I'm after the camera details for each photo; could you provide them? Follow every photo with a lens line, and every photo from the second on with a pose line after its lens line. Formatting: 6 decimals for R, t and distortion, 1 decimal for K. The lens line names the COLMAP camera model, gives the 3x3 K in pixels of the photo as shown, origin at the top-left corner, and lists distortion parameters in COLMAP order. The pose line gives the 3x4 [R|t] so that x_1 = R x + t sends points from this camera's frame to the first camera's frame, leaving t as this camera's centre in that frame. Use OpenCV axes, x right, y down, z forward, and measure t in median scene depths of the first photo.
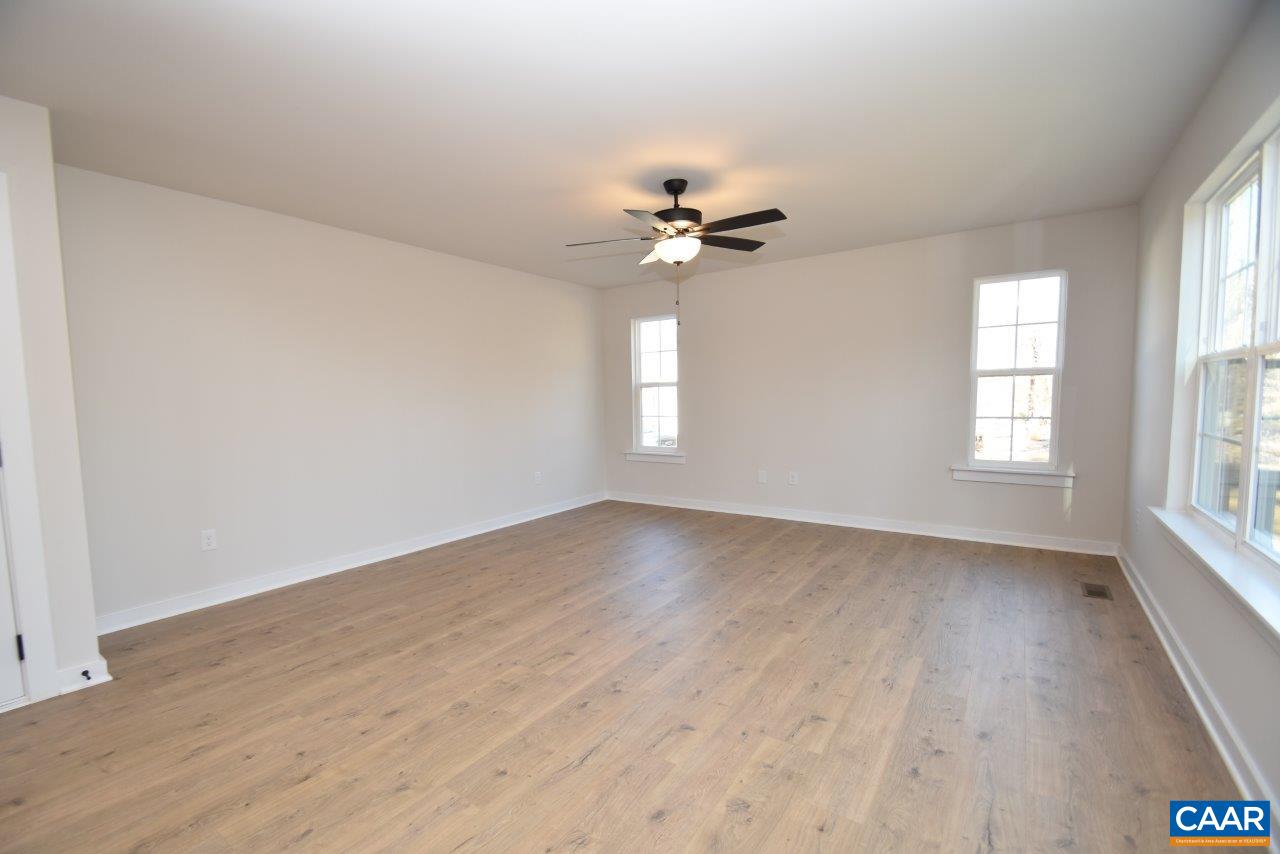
lens RADIAL K [[539.0, 0, 616.8], [0, 539.0, 445.2], [0, 0, 1]] dist [0.020219, -0.019494]
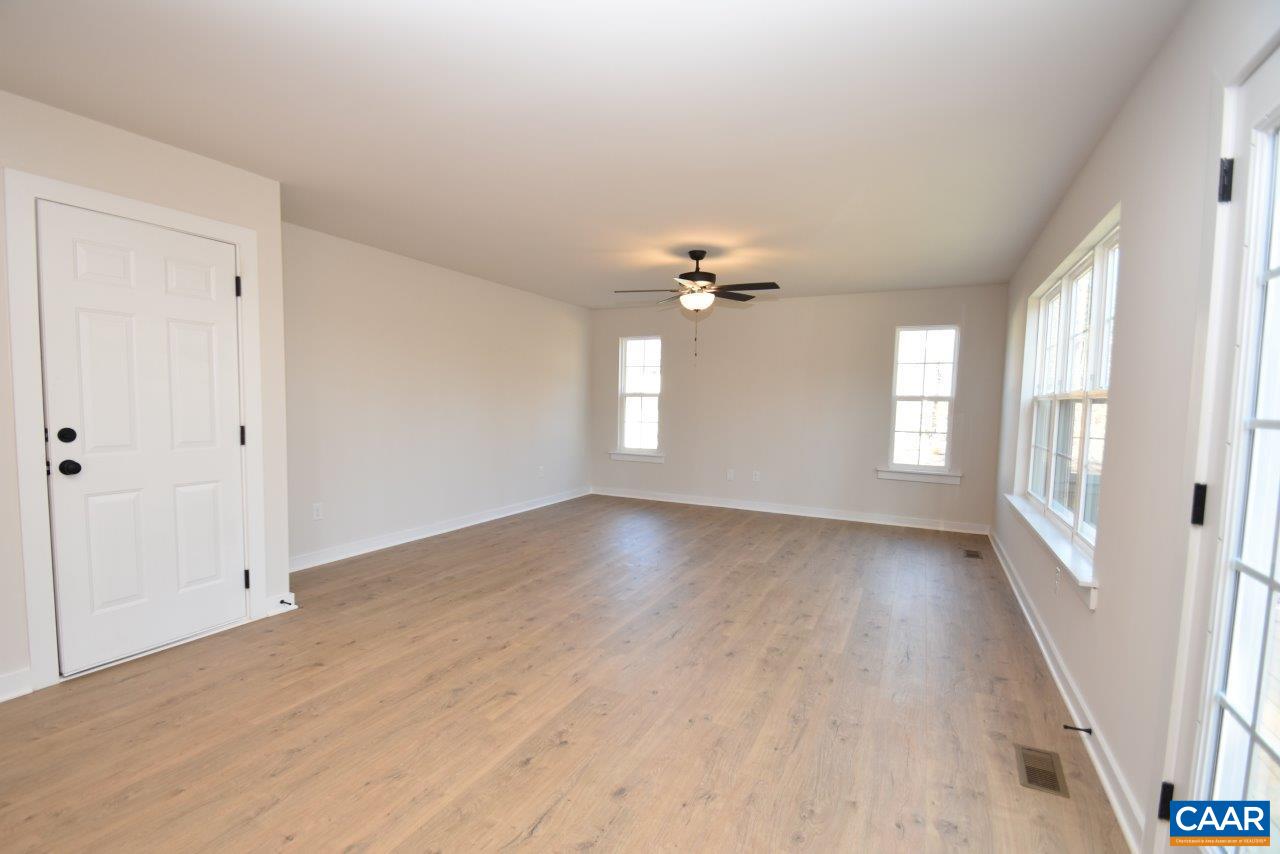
lens RADIAL K [[559.2, 0, 618.0], [0, 559.2, 444.4], [0, 0, 1]] dist [0.021054, -0.020918]
pose [[0.989871, 0.028275, 0.139127, -0.269116], [-0.026640, 0.999553, -0.013597, 0.023123], [-0.139450, 0.009752, 0.990181, -0.359959]]
